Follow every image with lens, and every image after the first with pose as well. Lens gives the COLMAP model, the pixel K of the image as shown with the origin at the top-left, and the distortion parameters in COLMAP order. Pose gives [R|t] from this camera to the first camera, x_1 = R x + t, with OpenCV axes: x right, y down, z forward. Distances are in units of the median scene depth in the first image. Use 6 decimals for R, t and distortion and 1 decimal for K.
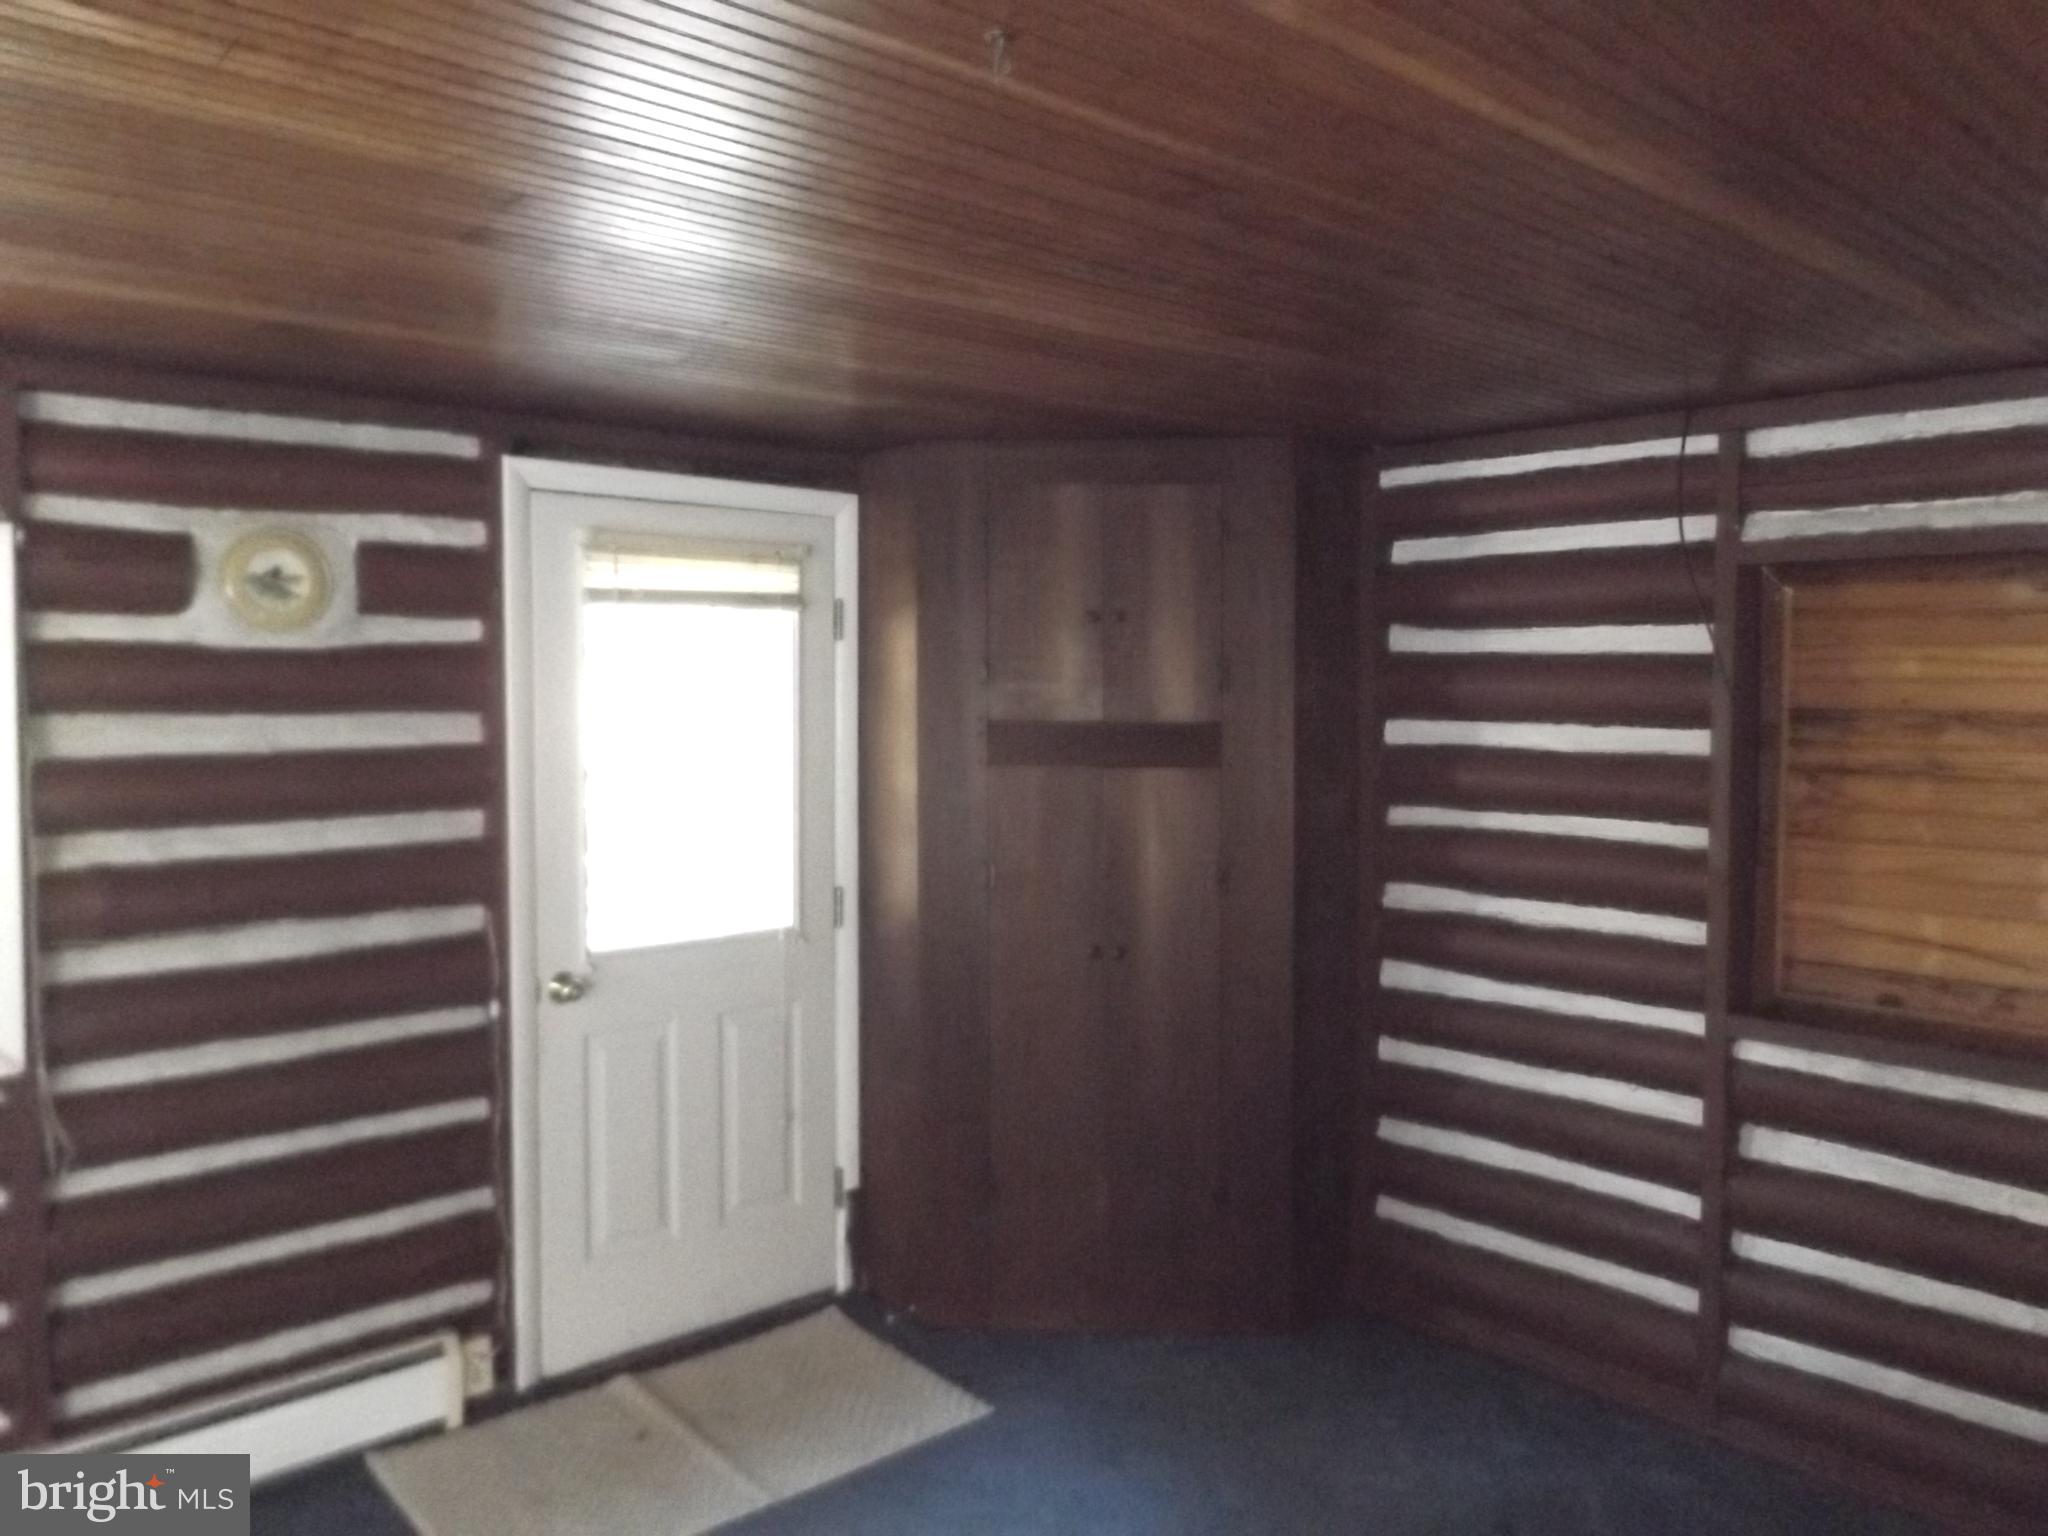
lens RADIAL K [[1541.7, 0, 1026.1], [0, 1541.7, 758.6], [0, 0, 1]] dist [-0.000700, -0.000482]
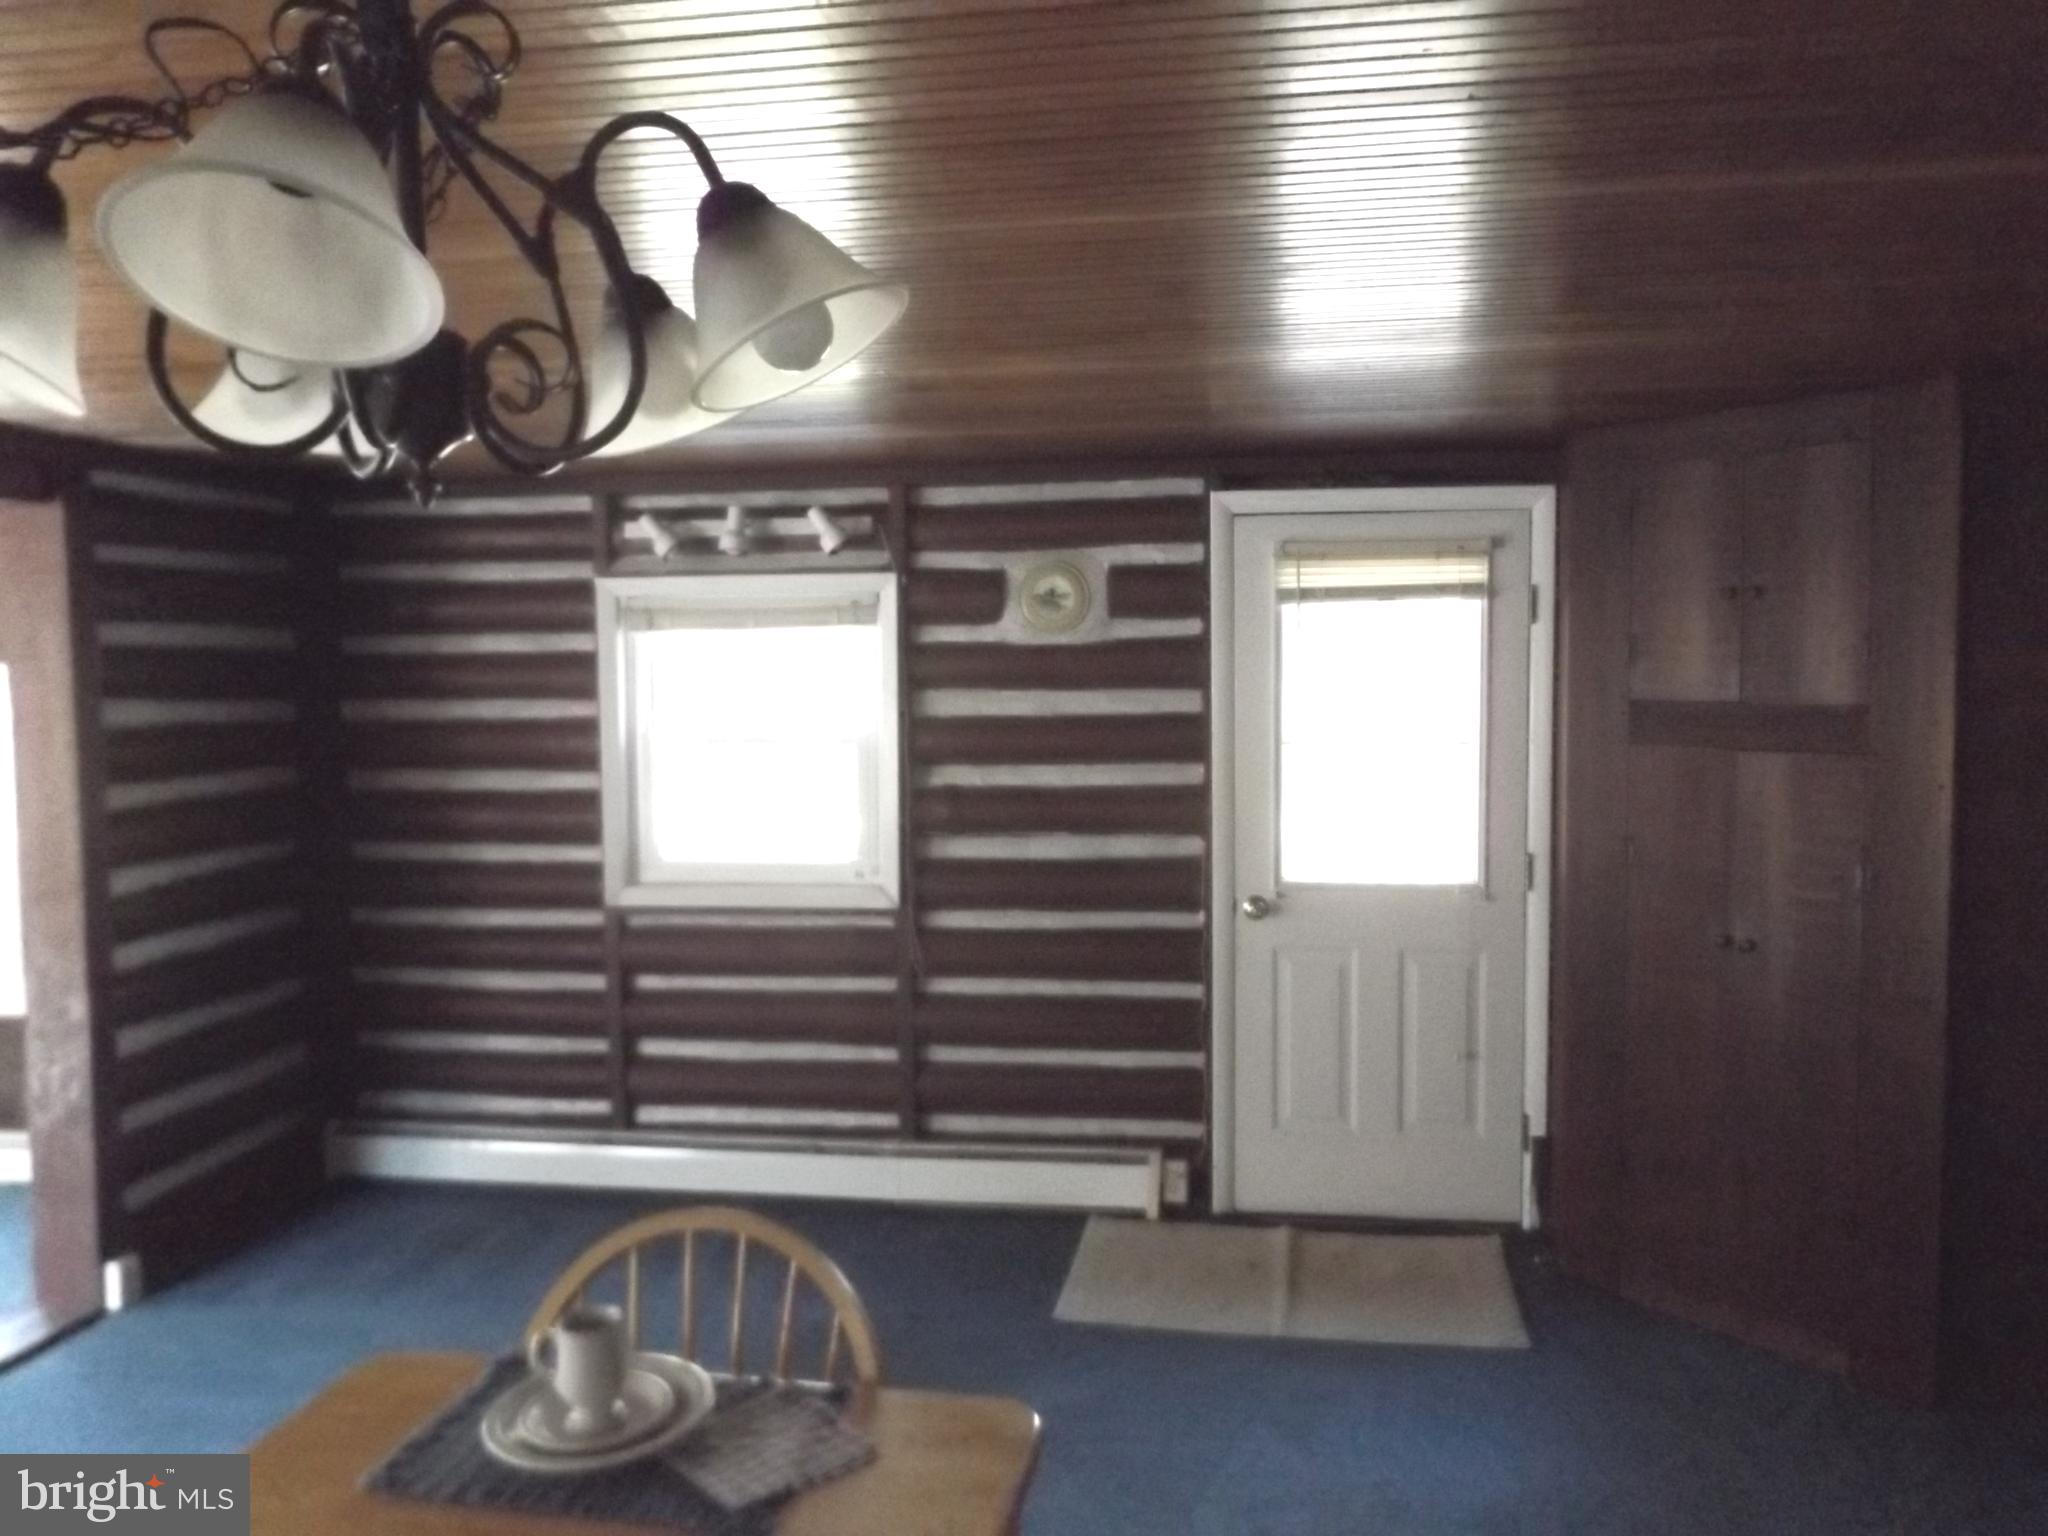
lens RADIAL K [[1541.7, 0, 1038.1], [0, 1541.7, 763.7], [0, 0, 1]] dist [-0.000700, -0.000482]
pose [[0.632580, 0.044122, -0.773237, 0.565003], [-0.027201, 0.999026, 0.034753, -0.008494], [0.774017, -0.000951, 0.633164, 0.064058]]
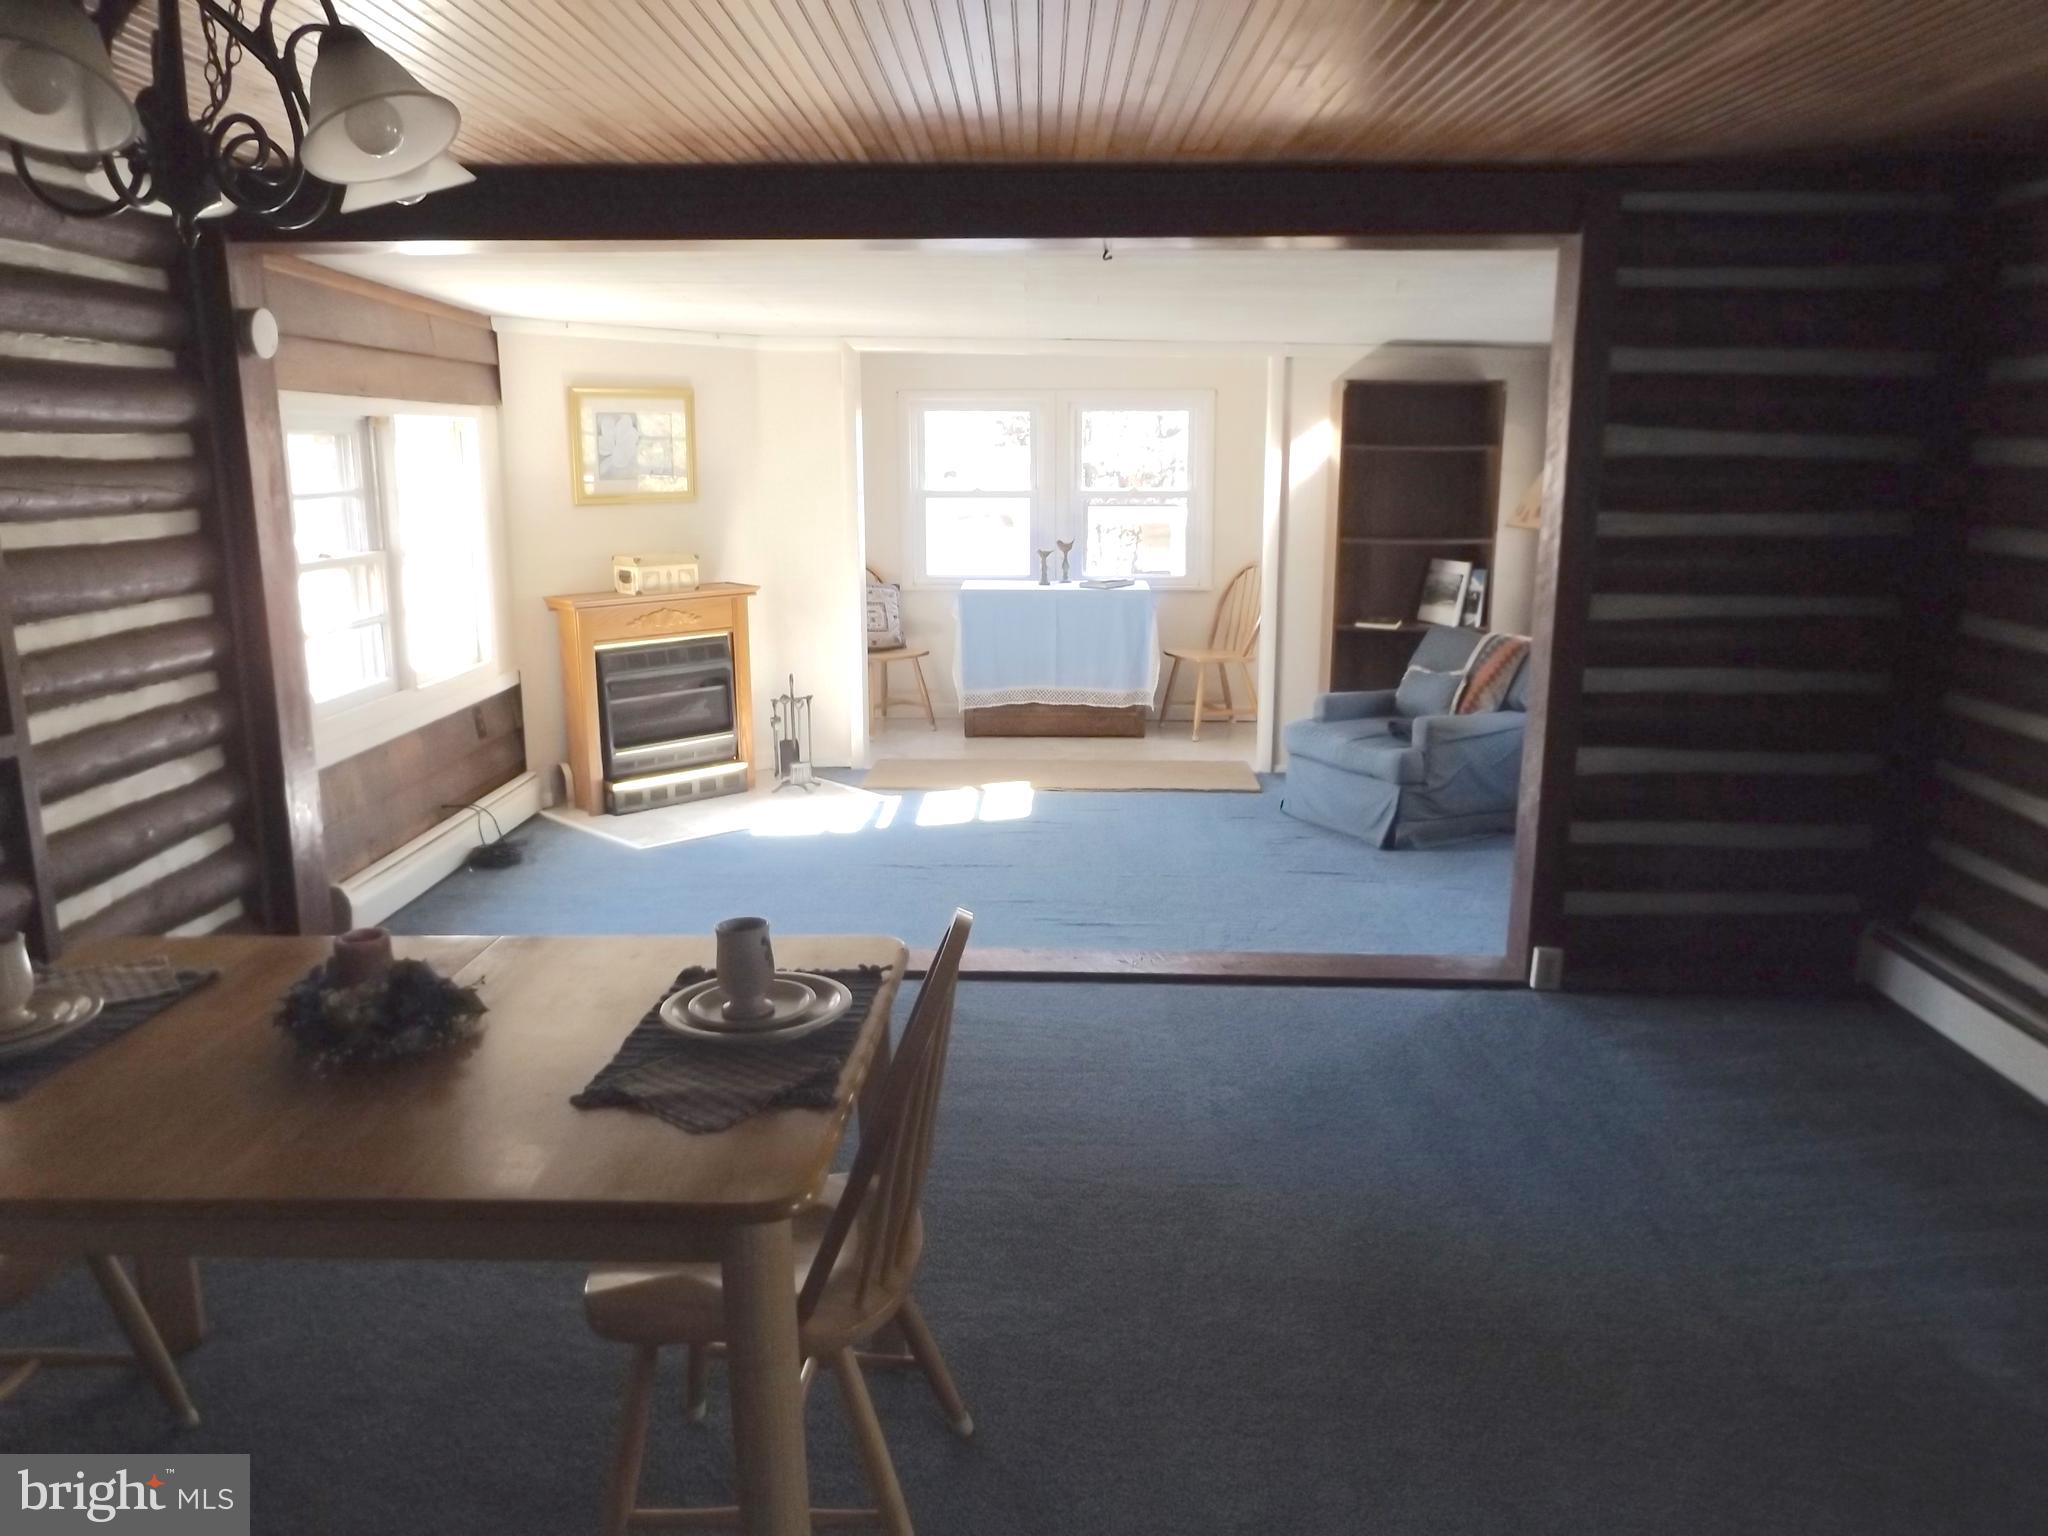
lens RADIAL K [[1541.7, 0, 1020.1], [0, 1541.7, 780.5], [0, 0, 1]] dist [-0.000700, -0.000482]
pose [[-0.684280, 0.161192, -0.711180, 0.429663], [-0.037737, 0.966129, 0.255287, -0.019727], [0.728242, 0.201525, -0.655020, 0.740467]]
